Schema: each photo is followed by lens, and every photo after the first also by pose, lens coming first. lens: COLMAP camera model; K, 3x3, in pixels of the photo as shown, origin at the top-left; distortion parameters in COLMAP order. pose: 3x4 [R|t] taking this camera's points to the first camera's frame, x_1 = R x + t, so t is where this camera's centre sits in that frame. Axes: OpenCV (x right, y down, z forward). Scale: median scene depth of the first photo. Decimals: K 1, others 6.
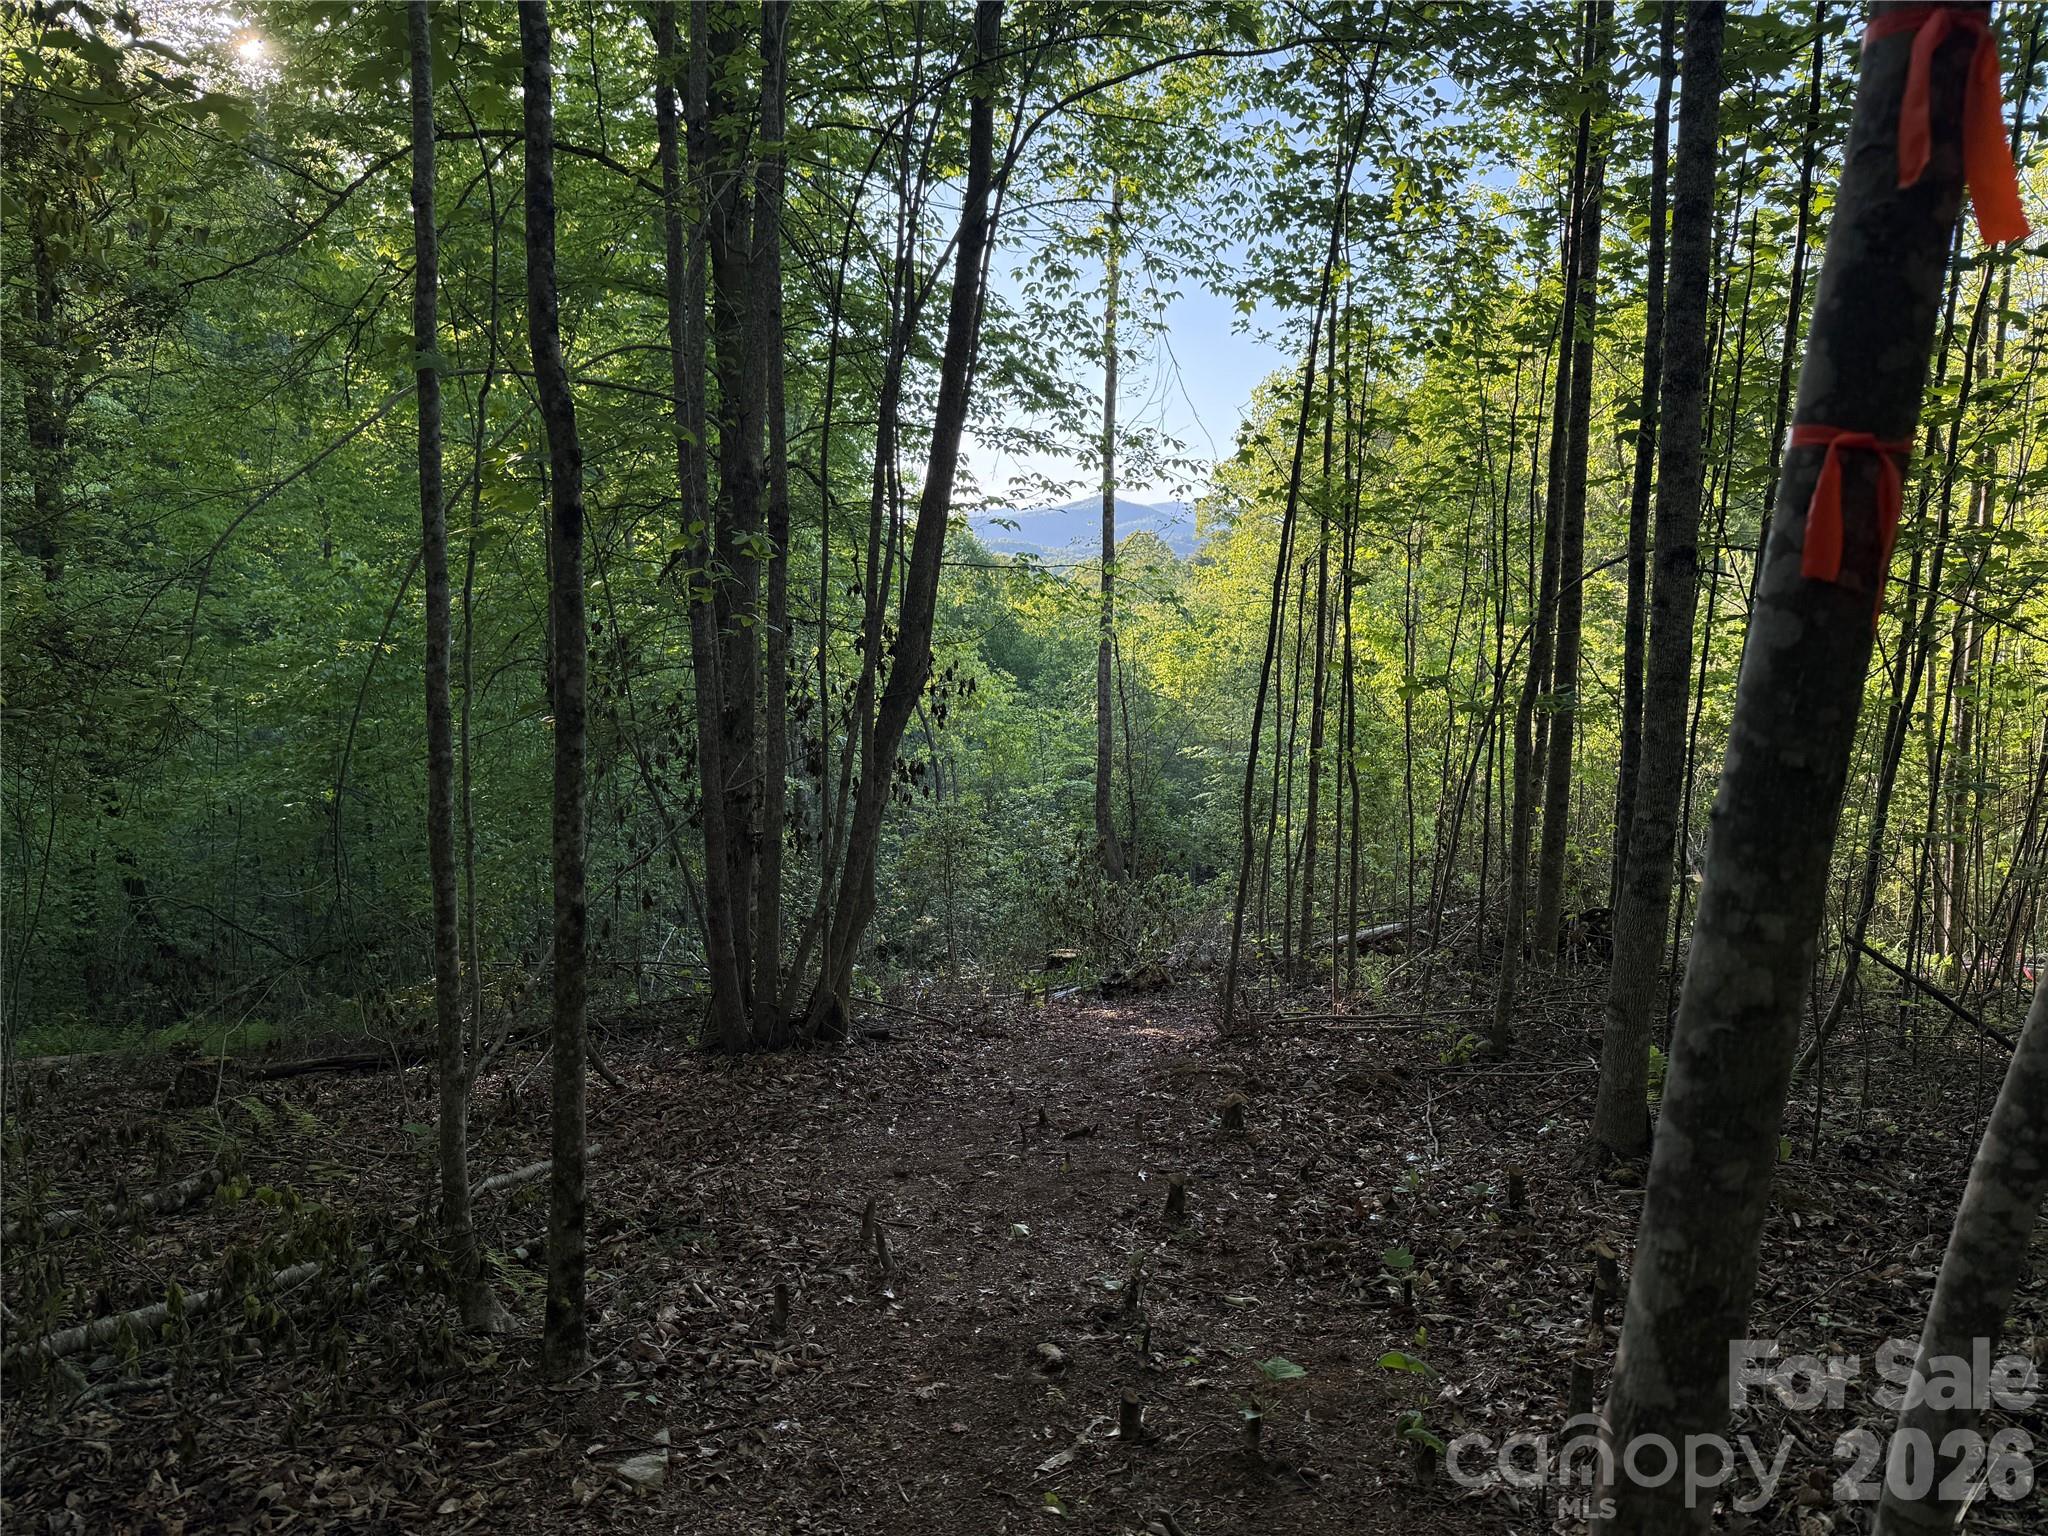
lens RADIAL K [[1481.2, 0, 1030.7], [0, 1481.2, 772.5], [0, 0, 1]] dist [0.052170, -0.064614]
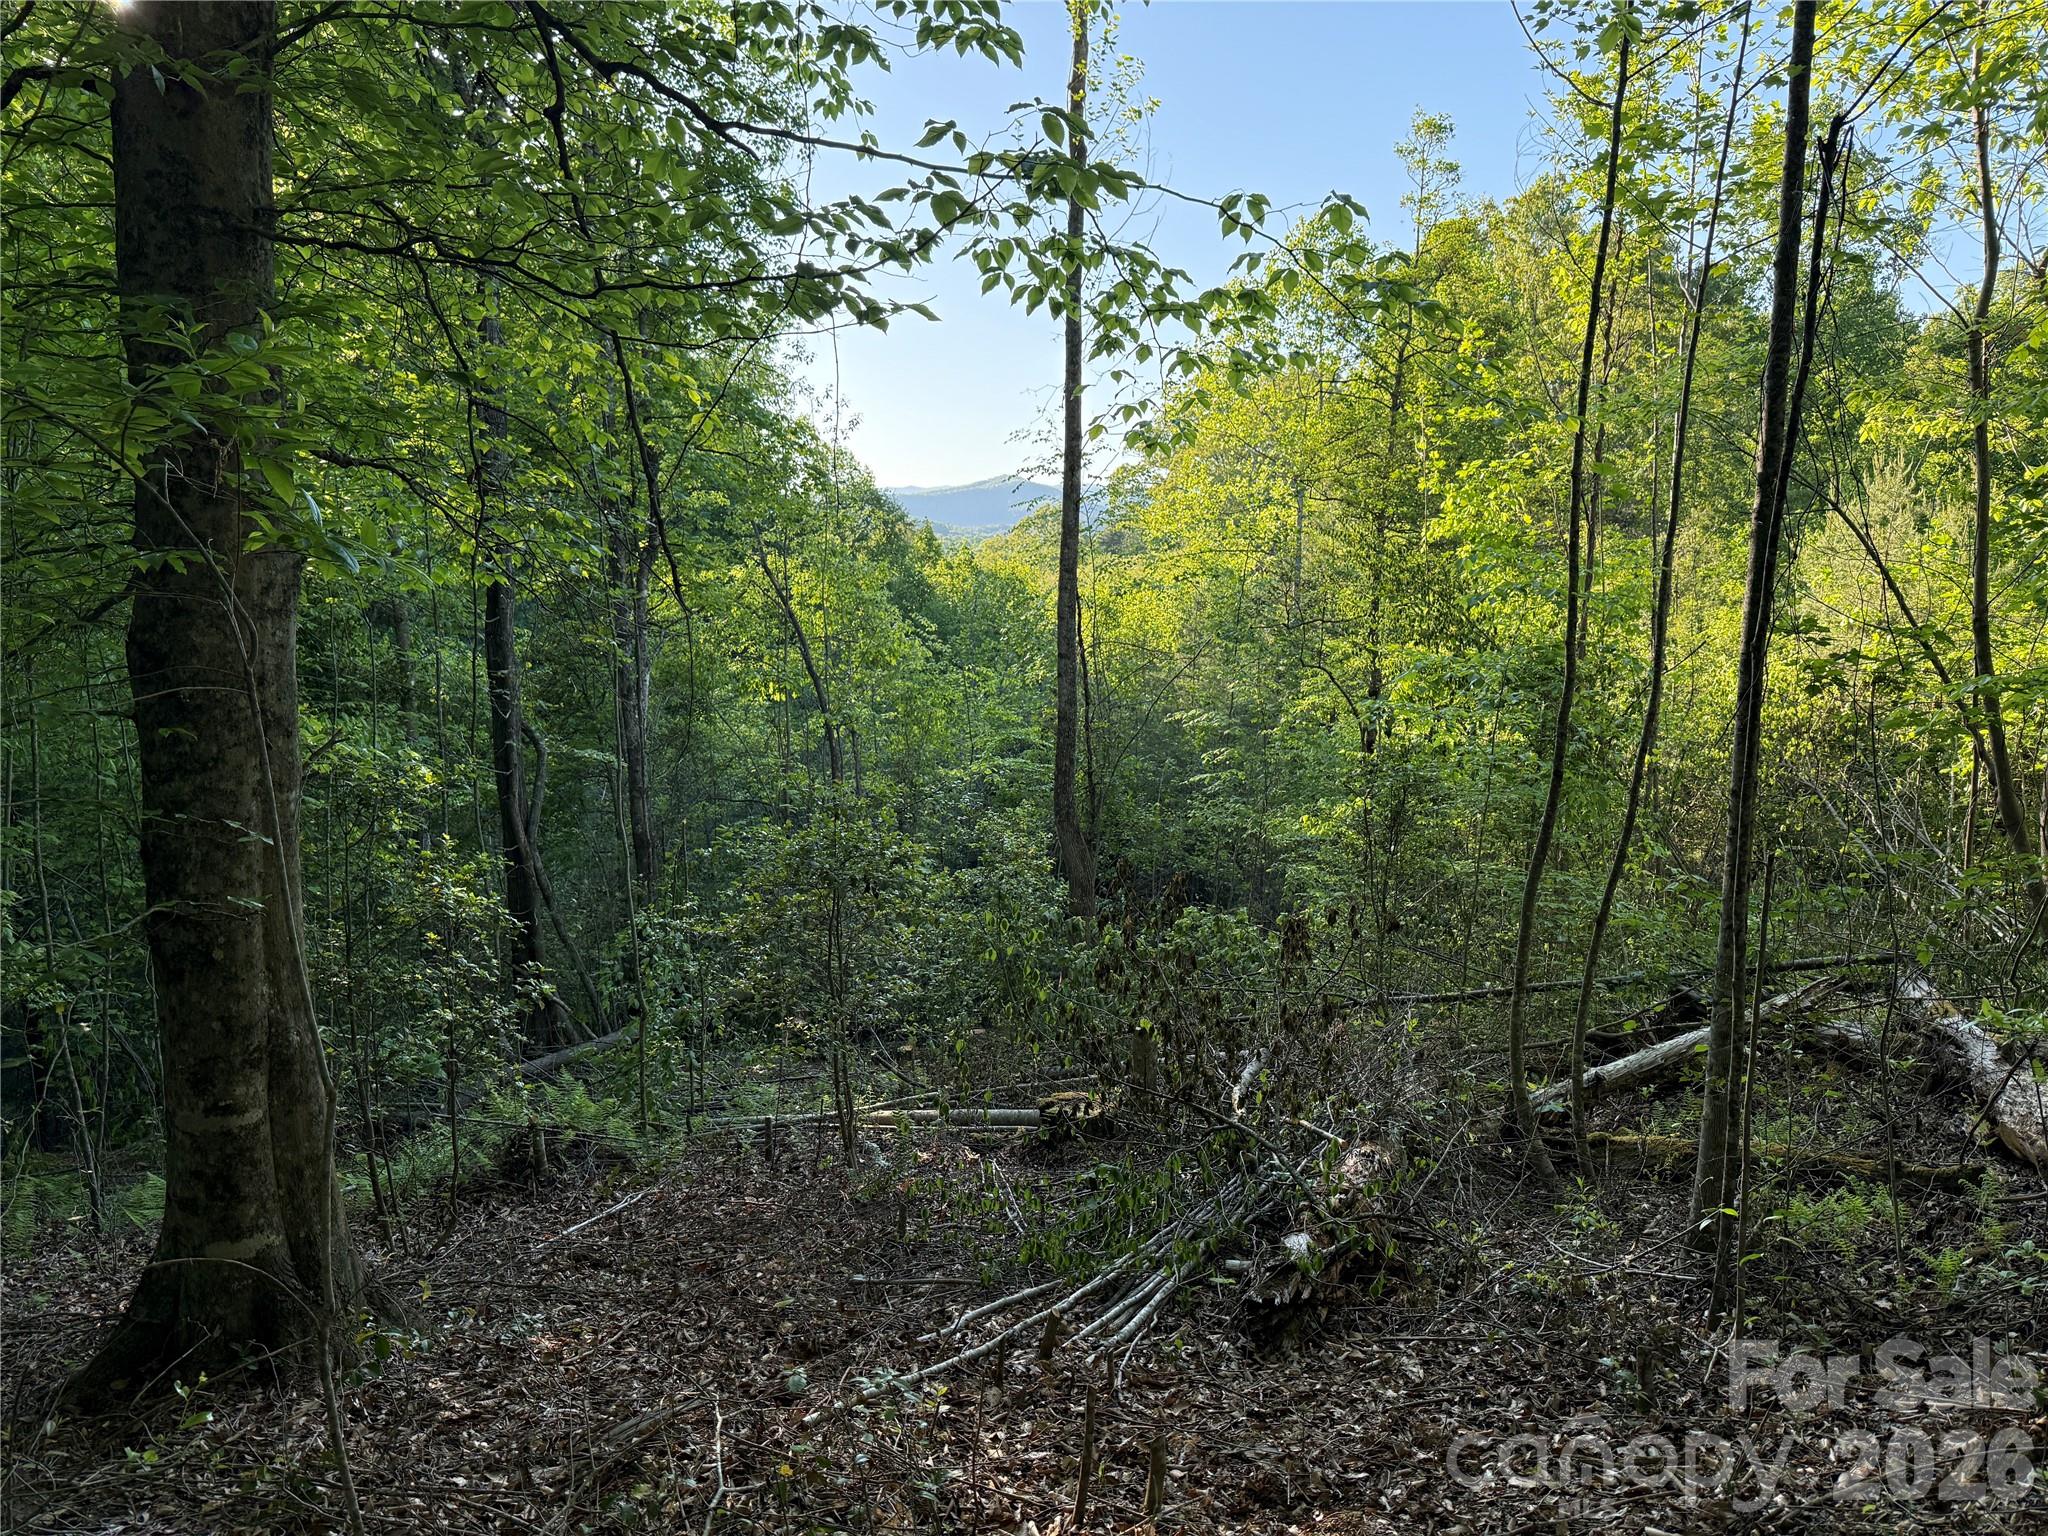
lens RADIAL K [[1481.2, 0, 1031.5], [0, 1481.2, 782.2], [0, 0, 1]] dist [0.052170, -0.064614]
pose [[0.997946, -0.000558, 0.064058, -0.038607], [-0.000714, 0.999803, 0.019829, 0.010708], [-0.064057, -0.019834, 0.997749, 0.865531]]
